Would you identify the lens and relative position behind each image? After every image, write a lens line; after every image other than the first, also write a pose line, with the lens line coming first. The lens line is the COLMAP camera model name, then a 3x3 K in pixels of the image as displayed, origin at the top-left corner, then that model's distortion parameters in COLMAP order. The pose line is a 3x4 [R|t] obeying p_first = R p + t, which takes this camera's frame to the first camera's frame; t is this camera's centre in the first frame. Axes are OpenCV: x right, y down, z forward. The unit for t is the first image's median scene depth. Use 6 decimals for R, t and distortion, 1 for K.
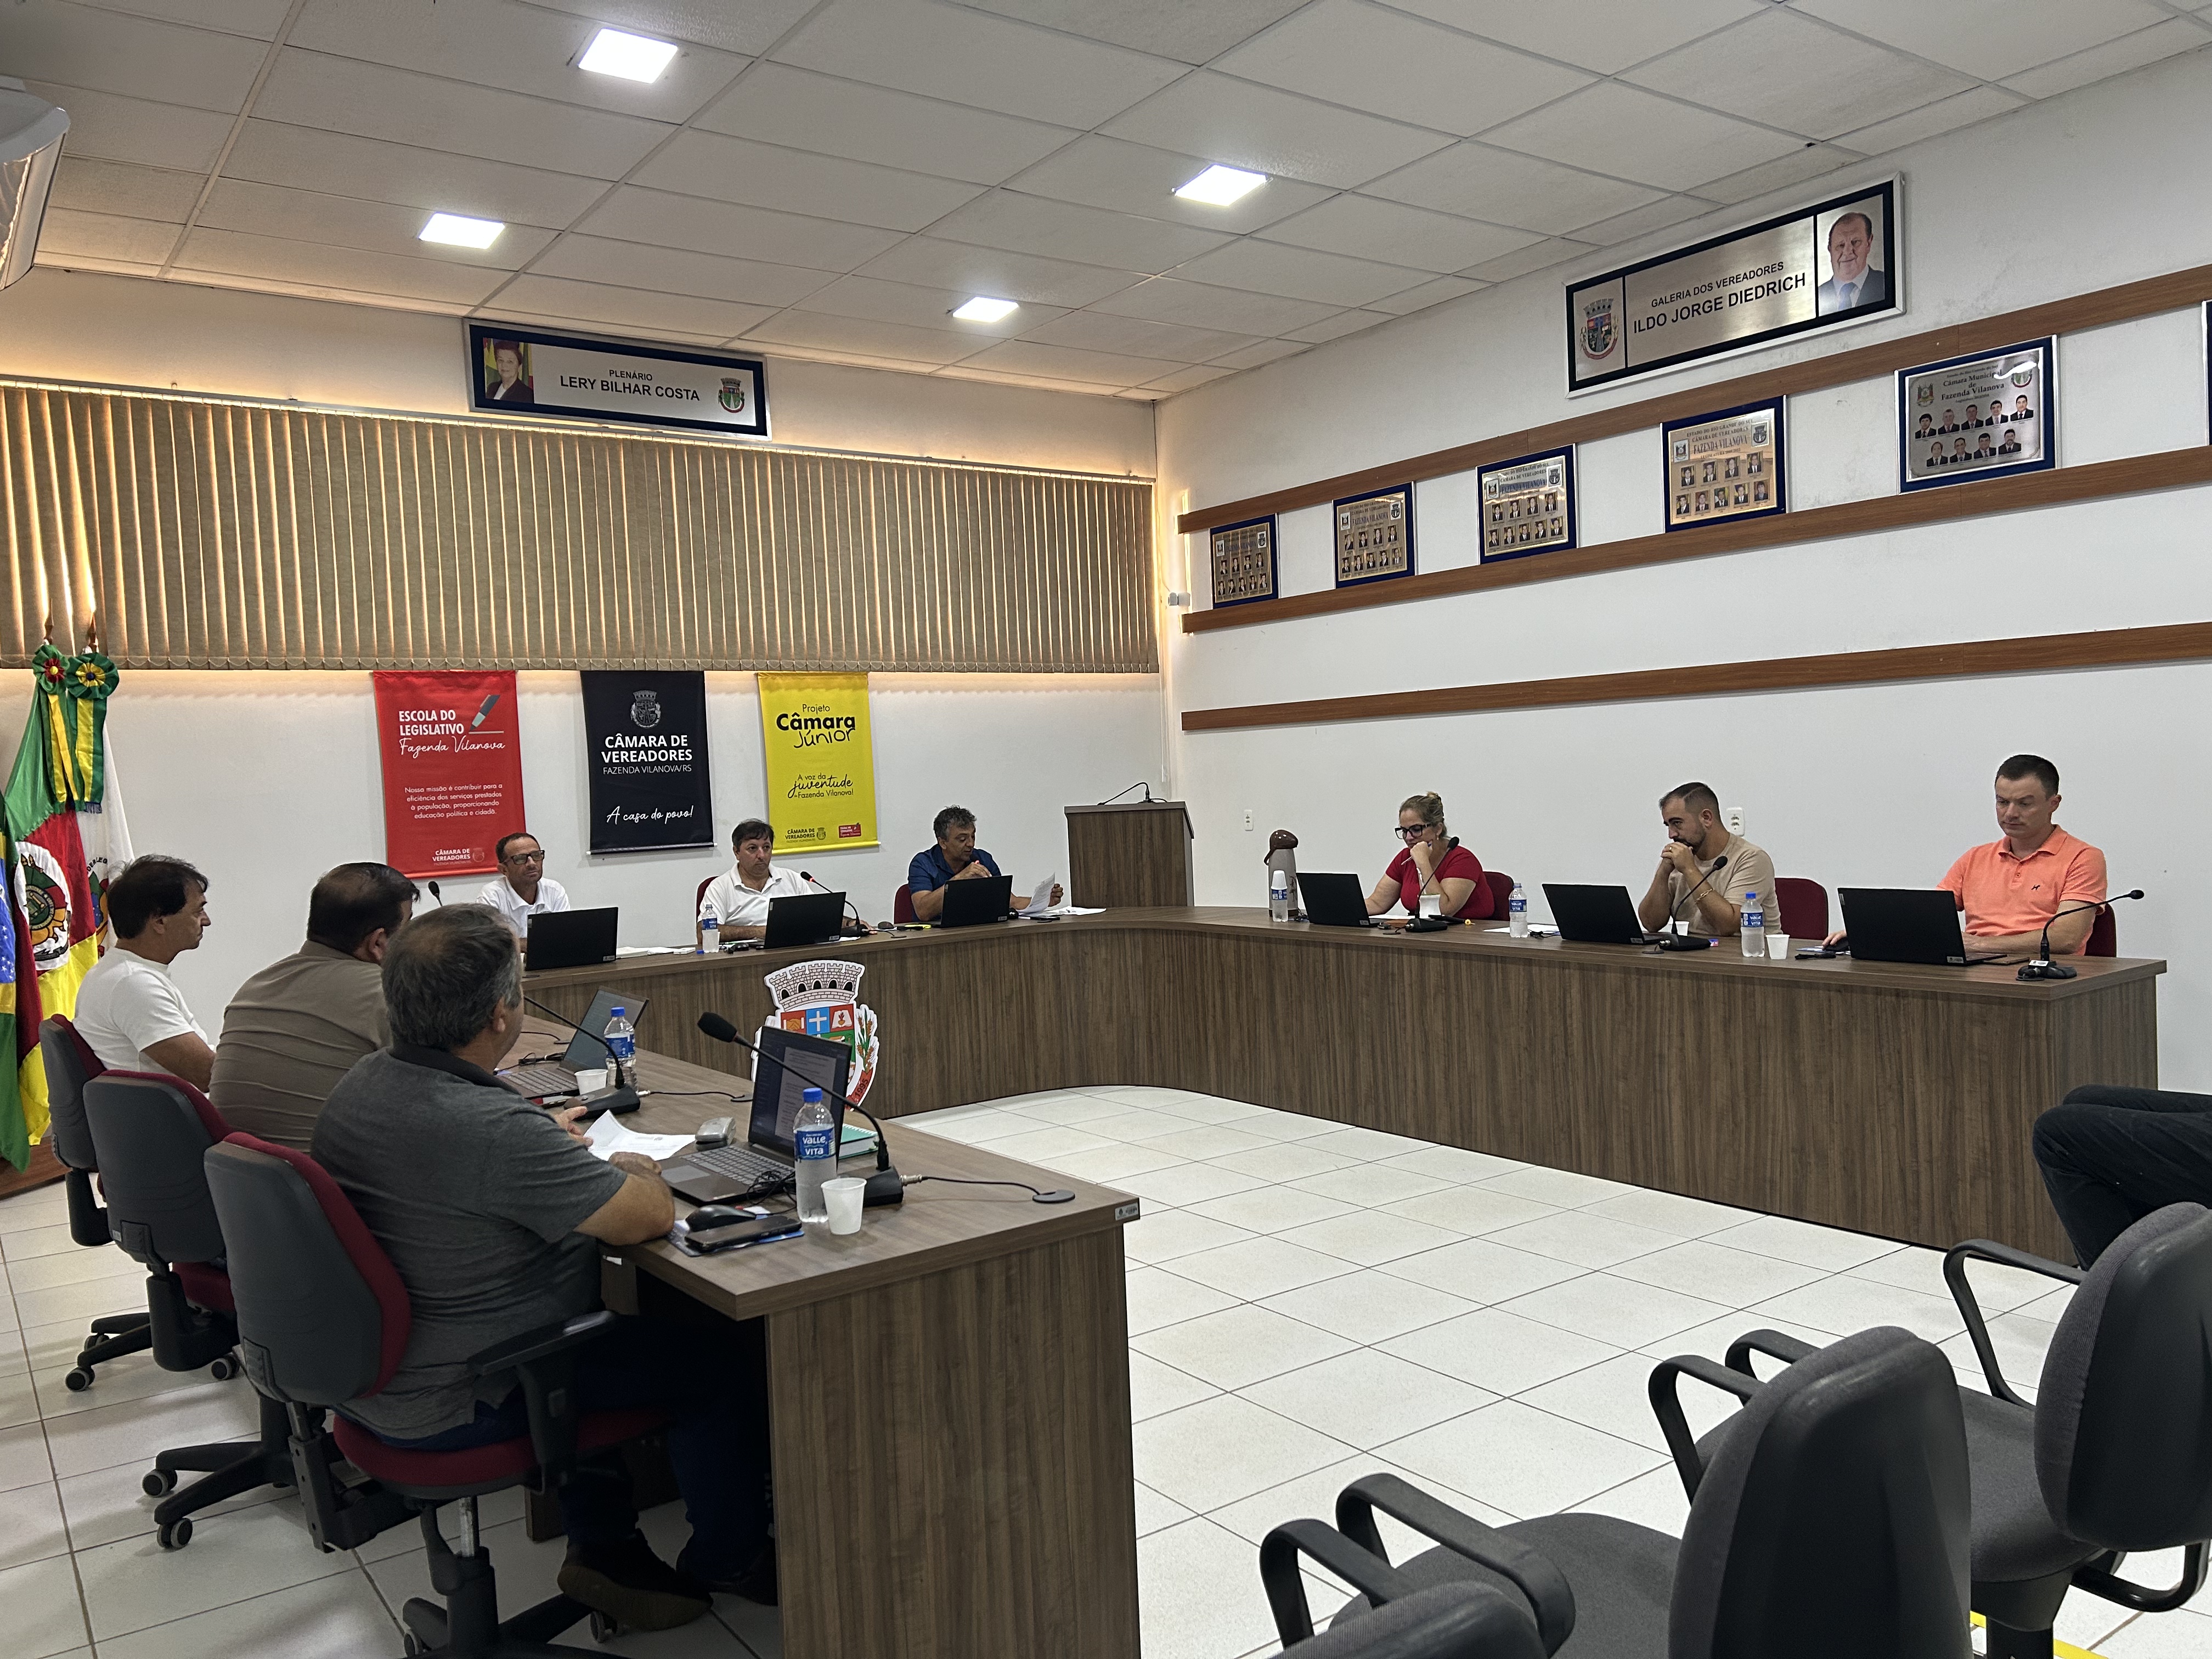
lens RADIAL K [[1660.9, 0, 1110.0], [0, 1660.9, 854.4], [0, 0, 1]] dist [0.052607, -0.055526]
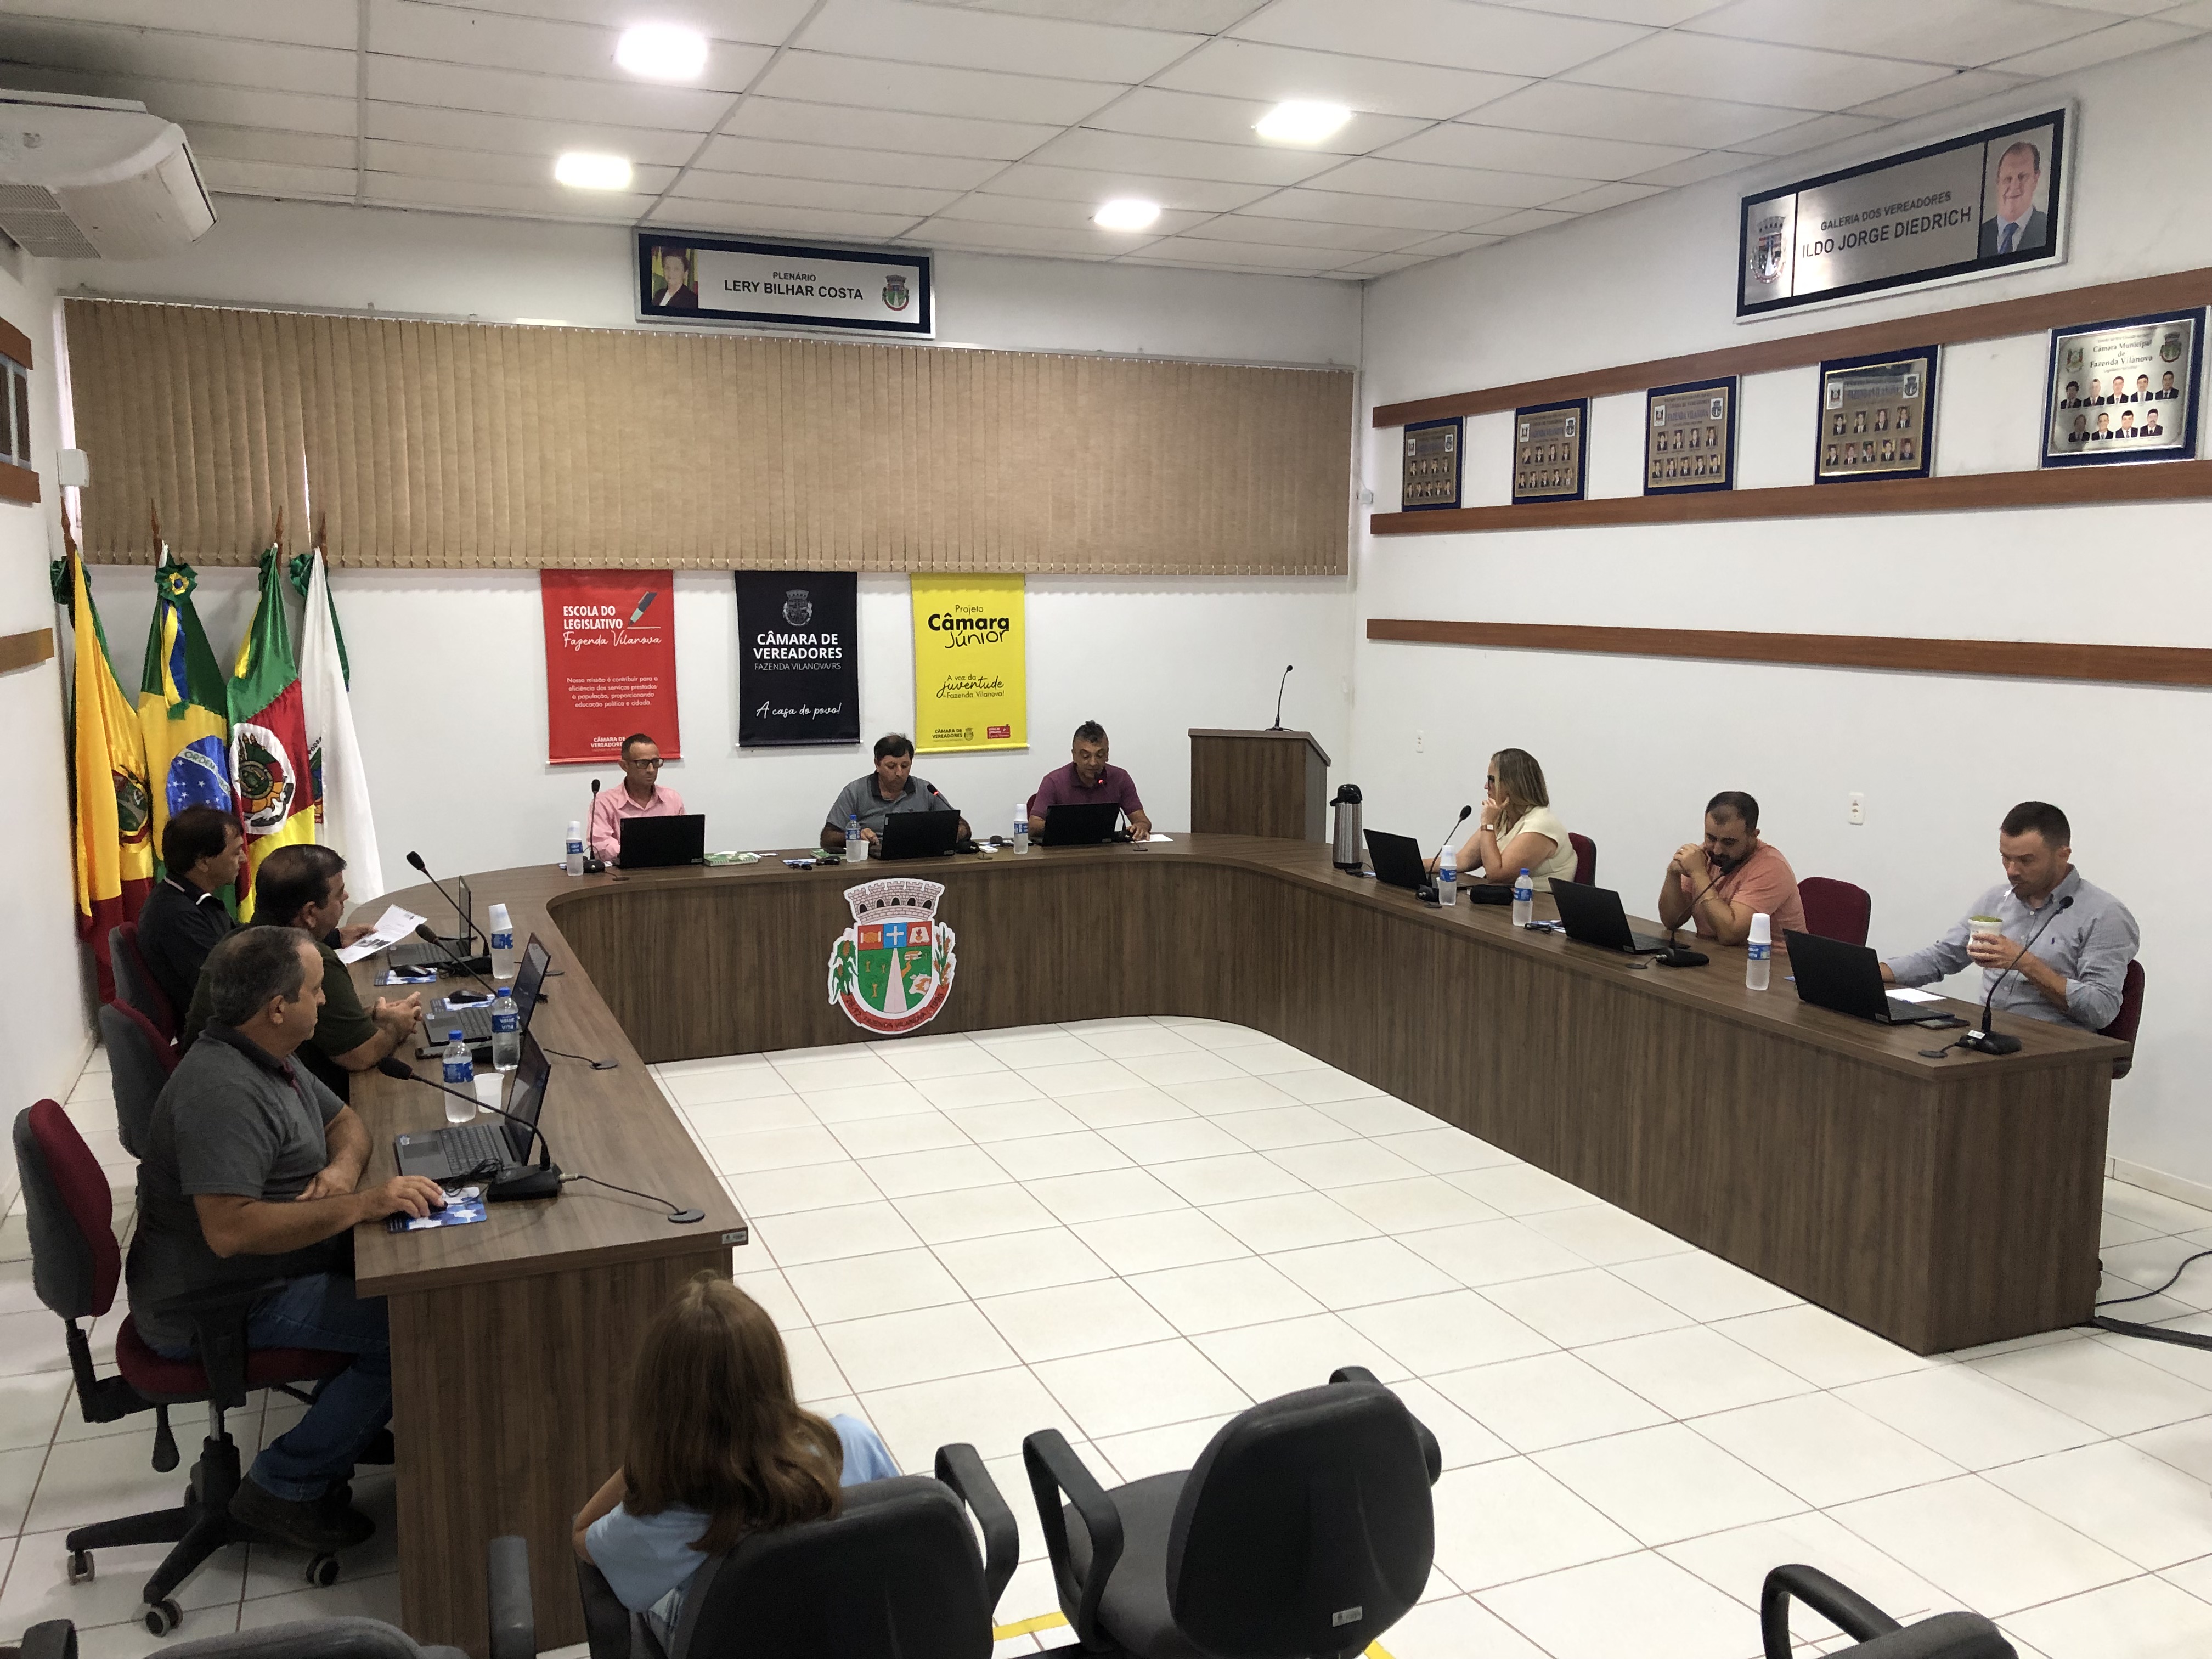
lens RADIAL K [[1810.5, 0, 1105.3], [0, 1810.5, 856.9], [0, 0, 1]] dist [-0.002374, 0.035158]
pose [[0.970858, 0.080601, -0.225695, 0.200775], [-0.056742, 0.992280, 0.110280, -0.079794], [0.232841, -0.094259, 0.967936, -0.062868]]
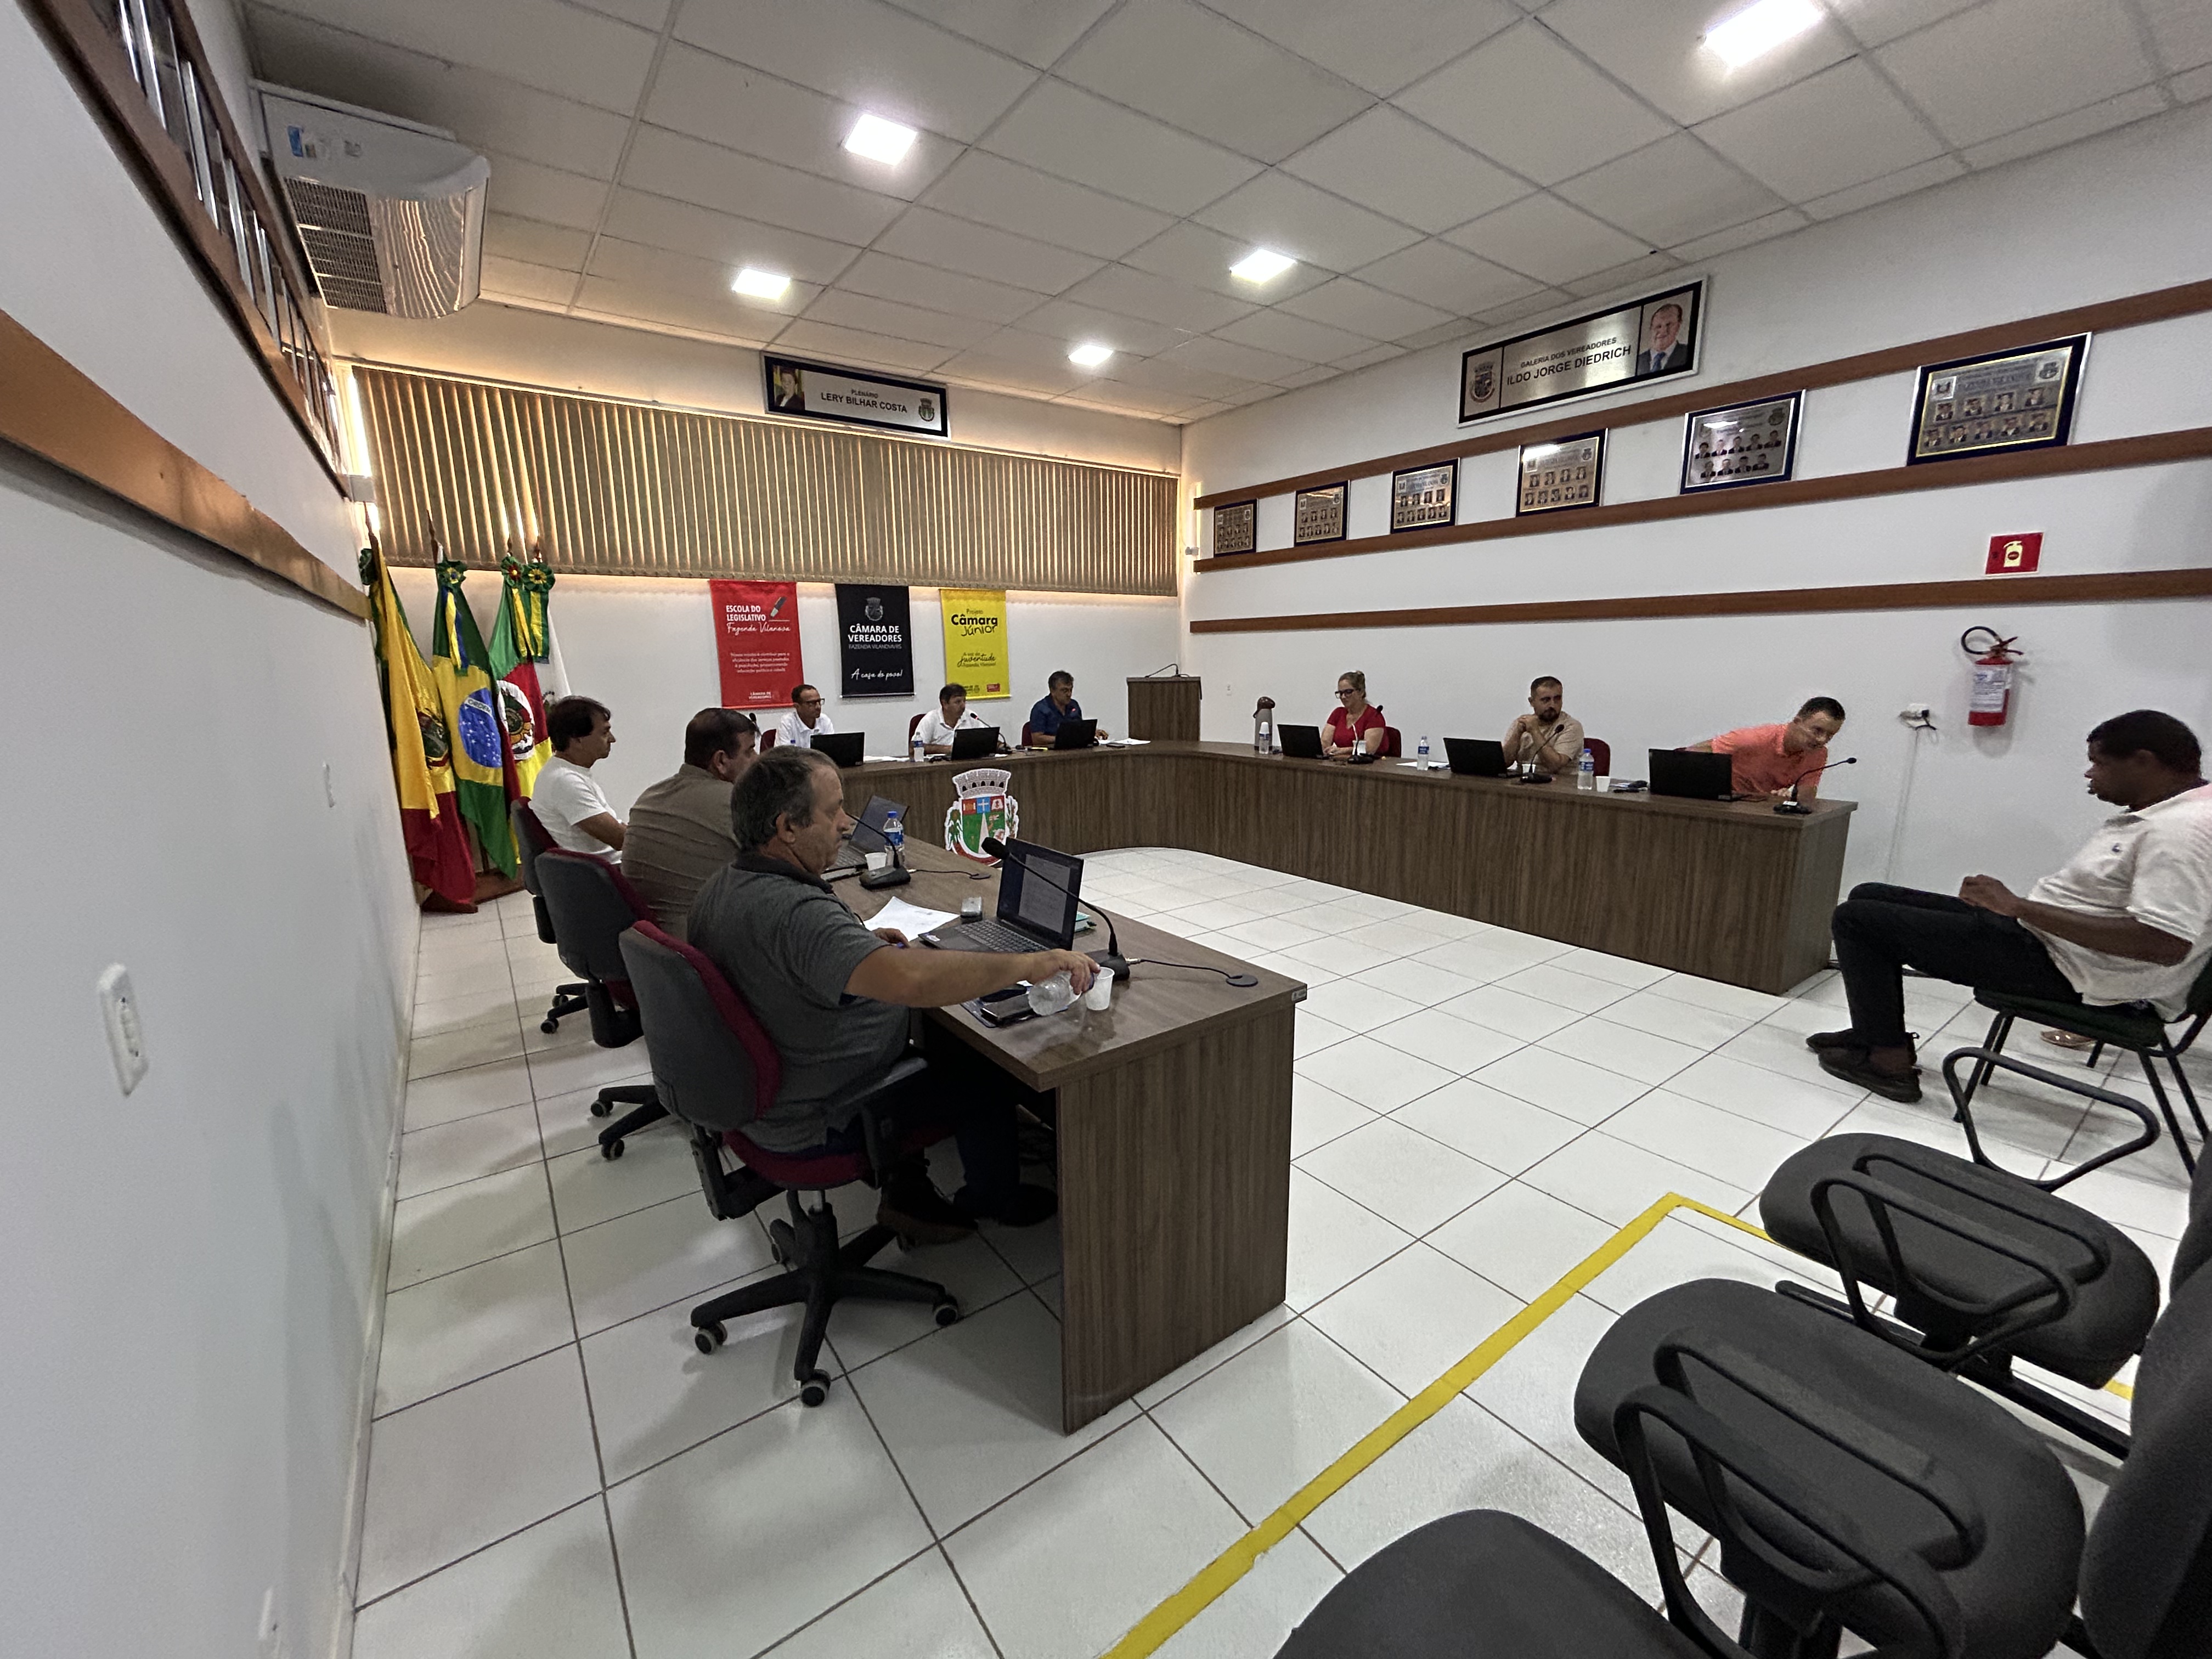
lens RADIAL K [[894.9, 0, 1105.7], [0, 894.9, 836.6], [0, 0, 1]] dist [-0.008143, -0.000570]
pose [[0.999490, 0.031207, 0.006698, -0.057691], [-0.031858, 0.988272, 0.149344, -0.005253], [-0.001959, -0.149481, 0.988763, 0.113068]]
